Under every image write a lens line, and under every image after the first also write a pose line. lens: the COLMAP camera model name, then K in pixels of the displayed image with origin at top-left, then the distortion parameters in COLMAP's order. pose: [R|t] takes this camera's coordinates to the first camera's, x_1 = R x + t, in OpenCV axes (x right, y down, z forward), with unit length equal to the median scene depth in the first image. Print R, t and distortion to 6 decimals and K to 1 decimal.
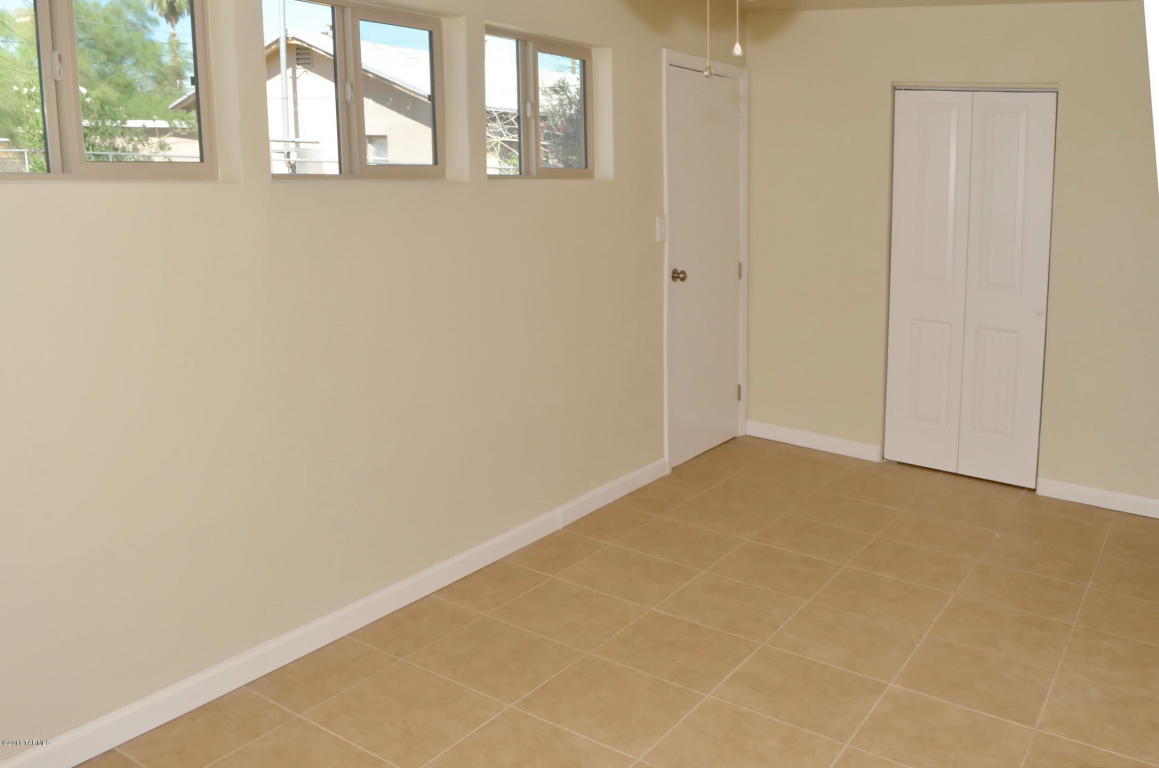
lens RADIAL K [[975.2, 0, 579.5], [0, 975.2, 384.0], [0, 0, 1]] dist [-0.051531, -0.010359]
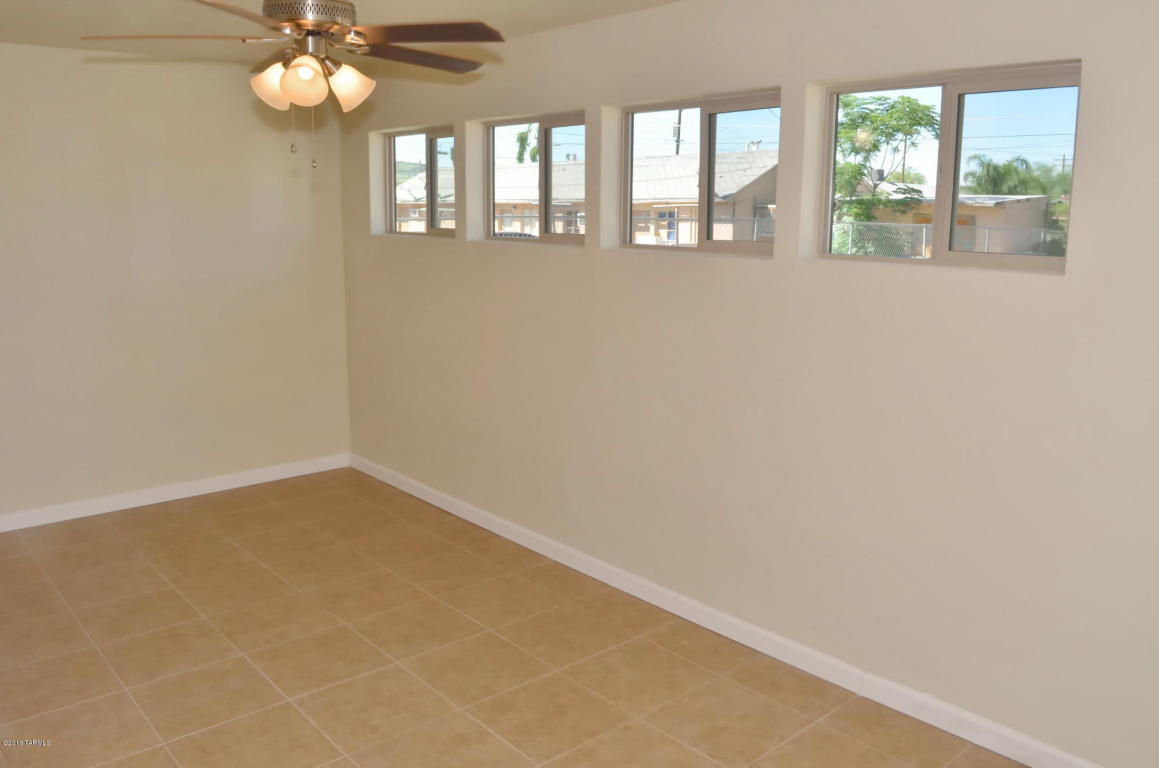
lens RADIAL K [[975.2, 0, 579.5], [0, 975.2, 384.0], [0, 0, 1]] dist [-0.051531, -0.010359]
pose [[-0.263161, 0.128391, -0.956170, 0.673584], [-0.255509, 0.946439, 0.197406, -0.168761], [0.930302, 0.296260, -0.216261, 0.772295]]
